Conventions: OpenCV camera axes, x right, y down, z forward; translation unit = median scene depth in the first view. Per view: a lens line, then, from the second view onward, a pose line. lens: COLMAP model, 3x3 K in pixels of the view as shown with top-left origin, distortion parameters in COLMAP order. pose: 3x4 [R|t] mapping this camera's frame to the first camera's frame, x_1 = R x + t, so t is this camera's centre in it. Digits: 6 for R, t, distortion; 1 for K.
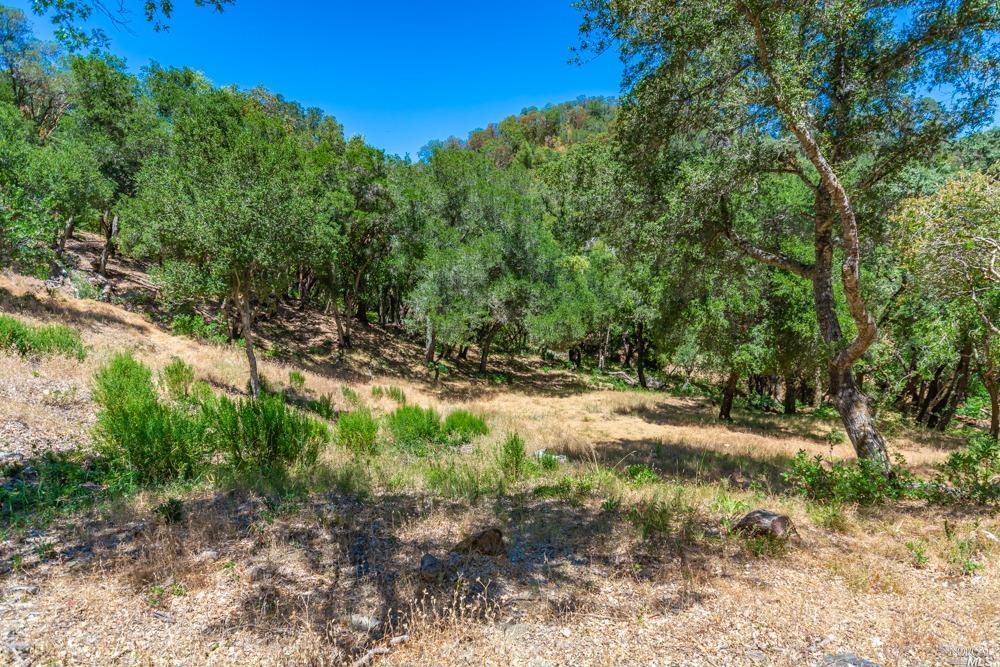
lens RADIAL K [[548.7, 0, 506.5], [0, 548.7, 335.7], [0, 0, 1]] dist [0.014345, 0.000103]
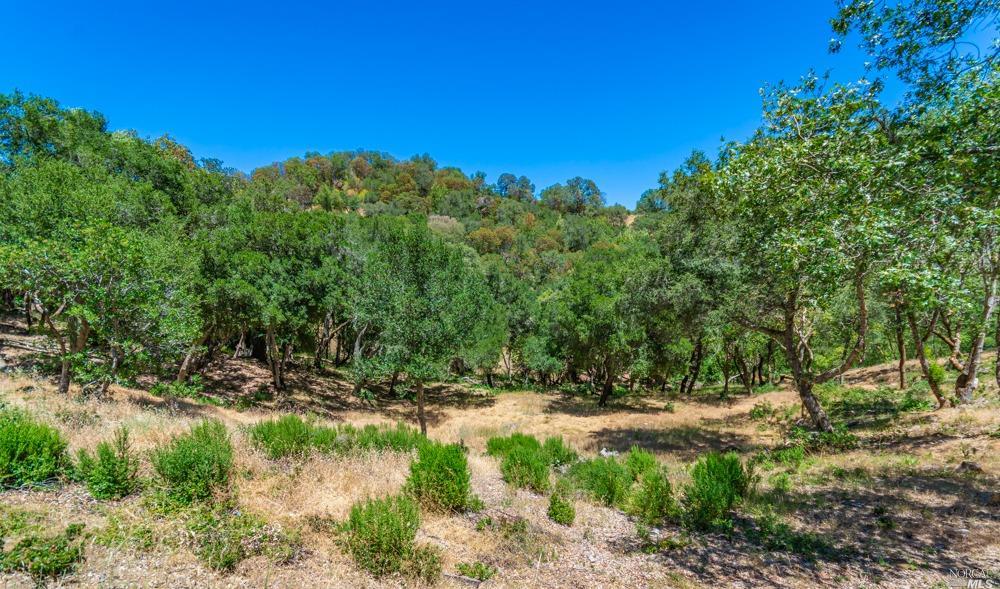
lens RADIAL K [[440.8, 0, 508.1], [0, 440.8, 336.7], [0, 0, 1]] dist [0.002165, 0.001266]
pose [[0.870818, -0.075284, 0.485807, -0.351206], [0.076872, 0.996901, 0.016692, -0.068881], [-0.485558, 0.022809, 0.873907, 0.032540]]
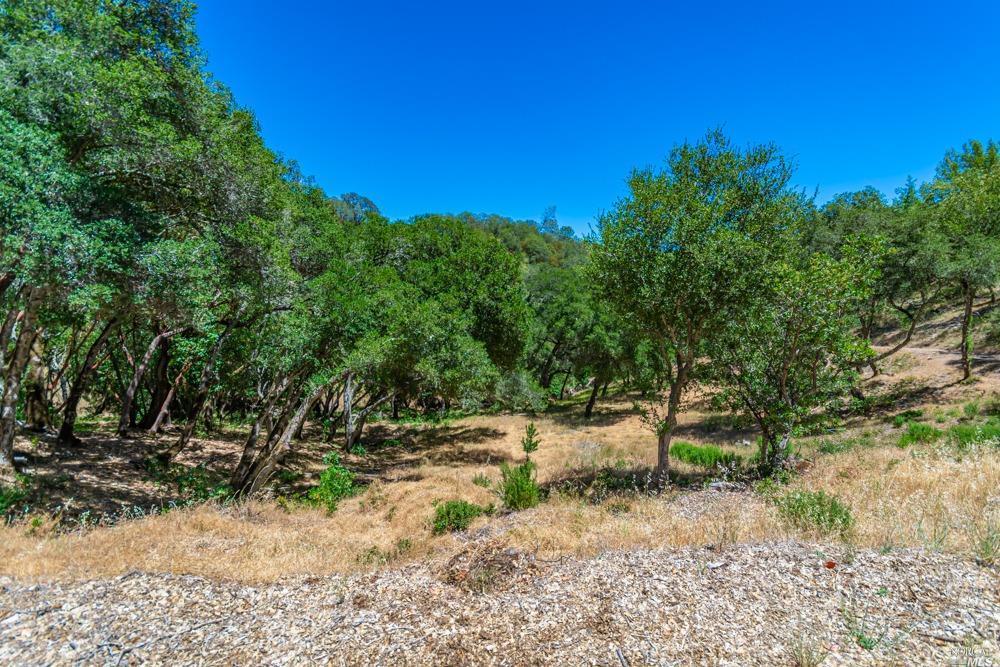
lens RADIAL K [[439.7, 0, 507.1], [0, 439.7, 342.8], [0, 0, 1]] dist [0.005023, -0.000629]
pose [[0.438686, -0.106803, 0.892271, -0.744504], [0.134814, 0.989497, 0.052159, -0.143048], [-0.888471, 0.097409, 0.448477, 0.491025]]
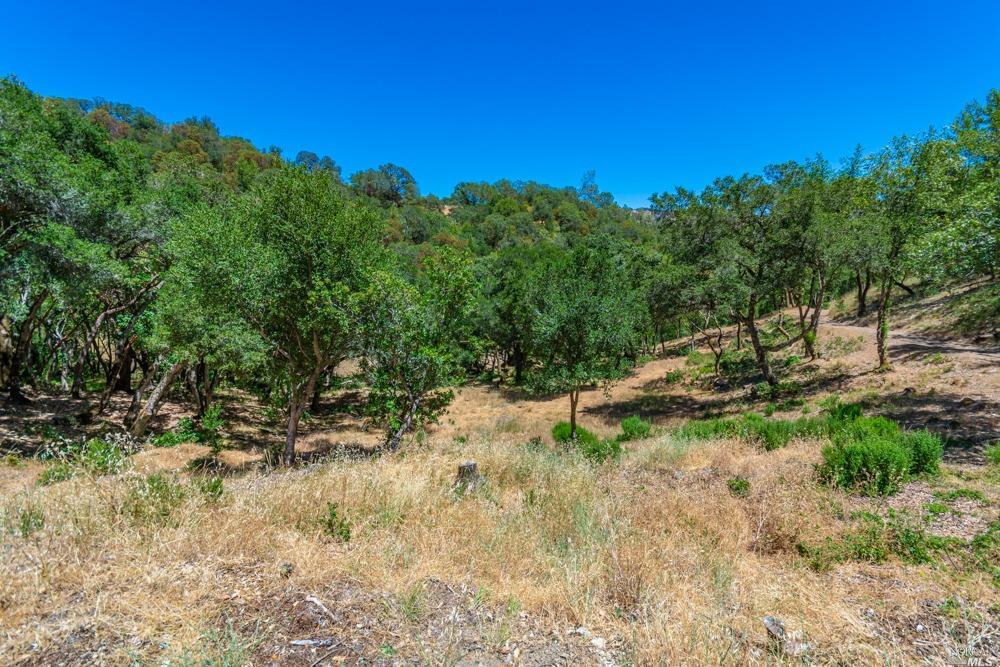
lens RADIAL K [[439.7, 0, 508.7], [0, 439.7, 340.8], [0, 0, 1]] dist [0.005023, -0.000629]
pose [[0.550277, -0.157968, 0.819903, -0.640913], [0.129081, 0.986230, 0.103381, -0.129745], [-0.824944, 0.048946, 0.563090, 0.246380]]
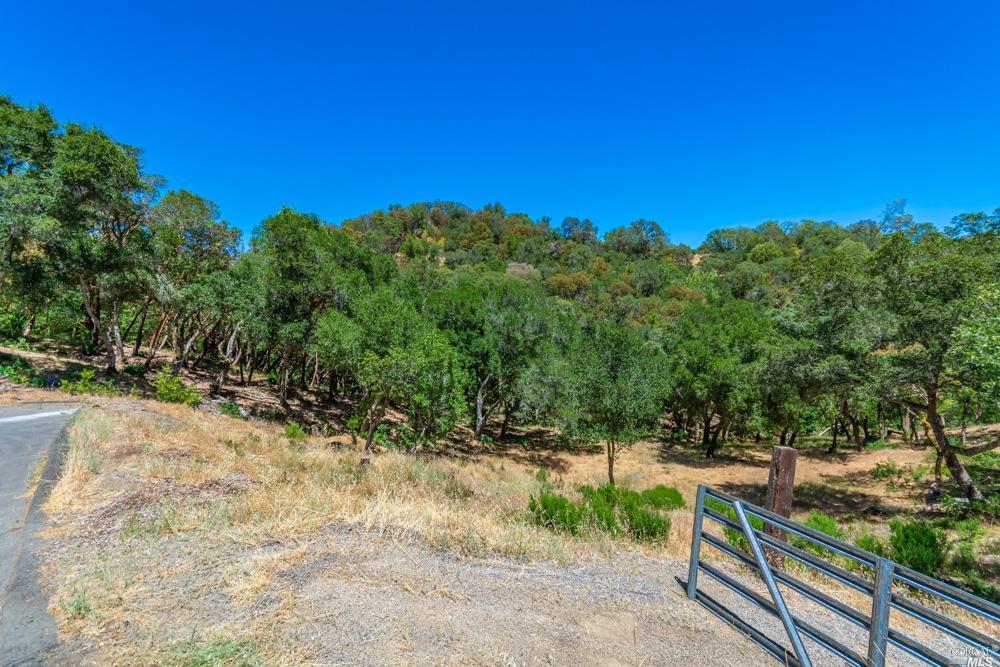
lens RADIAL K [[439.7, 0, 507.4], [0, 439.7, 338.1], [0, 0, 1]] dist [0.005023, -0.000629]
pose [[0.921348, -0.035271, 0.387135, -0.538645], [0.064950, 0.995844, -0.063847, -0.127898], [-0.383274, 0.083969, 0.919810, 0.001320]]
